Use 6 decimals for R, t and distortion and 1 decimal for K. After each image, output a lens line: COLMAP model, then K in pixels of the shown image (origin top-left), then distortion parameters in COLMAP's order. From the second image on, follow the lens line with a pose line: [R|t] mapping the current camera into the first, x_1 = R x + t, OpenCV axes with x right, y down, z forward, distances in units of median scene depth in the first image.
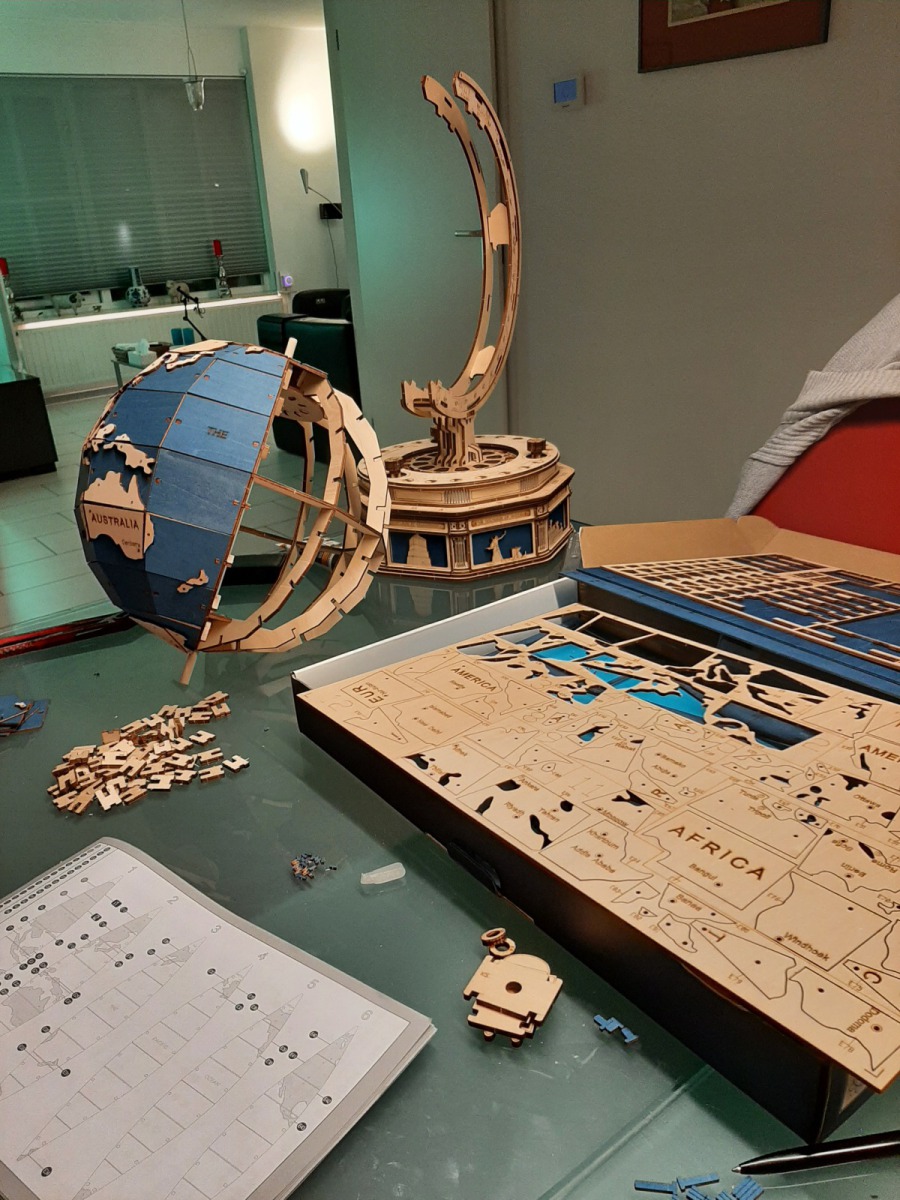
lens RADIAL K [[954.3, 0, 450.0], [0, 954.3, 600.0], [0, 0, 1]] dist [0.114217, -0.265999]
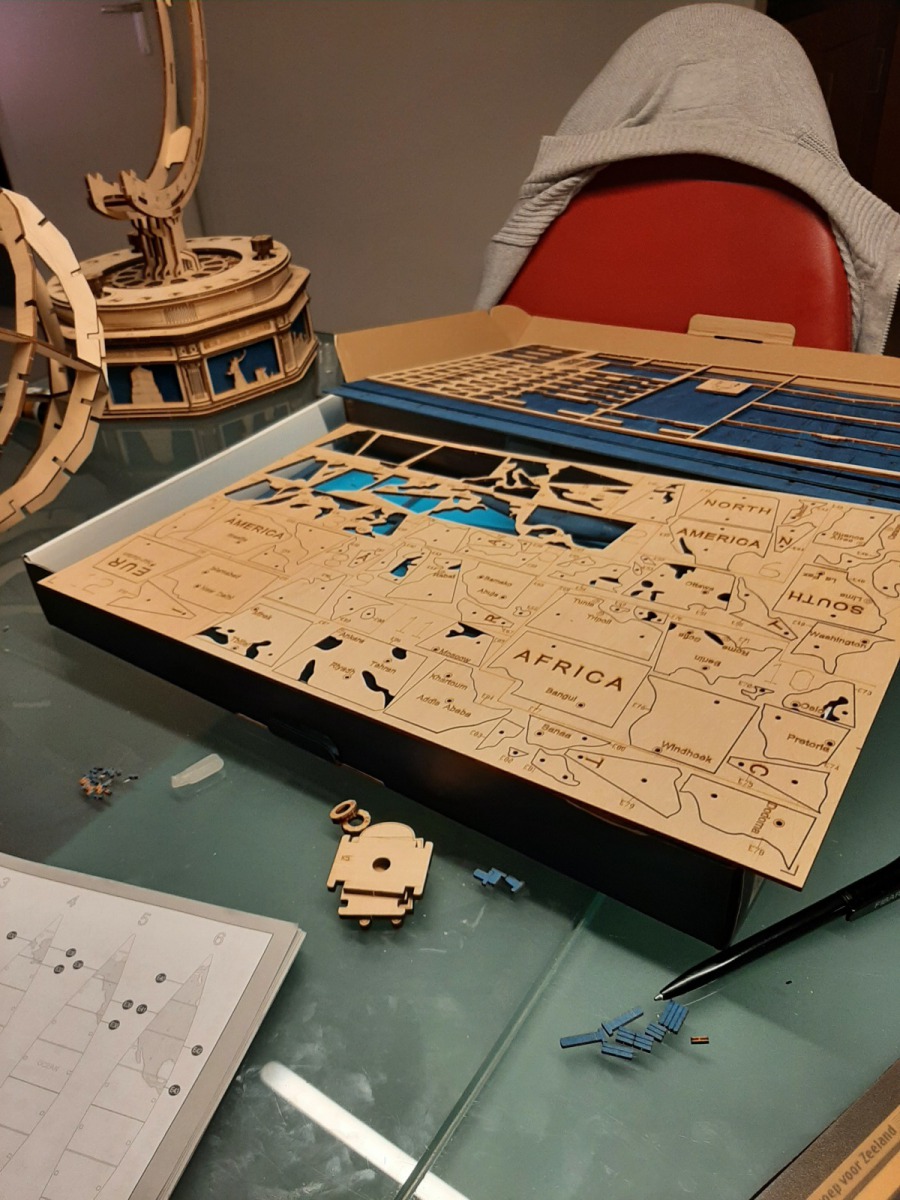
lens RADIAL K [[954.3, 0, 450.0], [0, 954.3, 600.0], [0, 0, 1]] dist [0.114217, -0.265999]
pose [[0.950037, -0.181685, 0.253811, -0.040255], [0.133543, 0.971549, 0.195599, 0.001173], [-0.282127, -0.151931, 0.947270, 0.135674]]
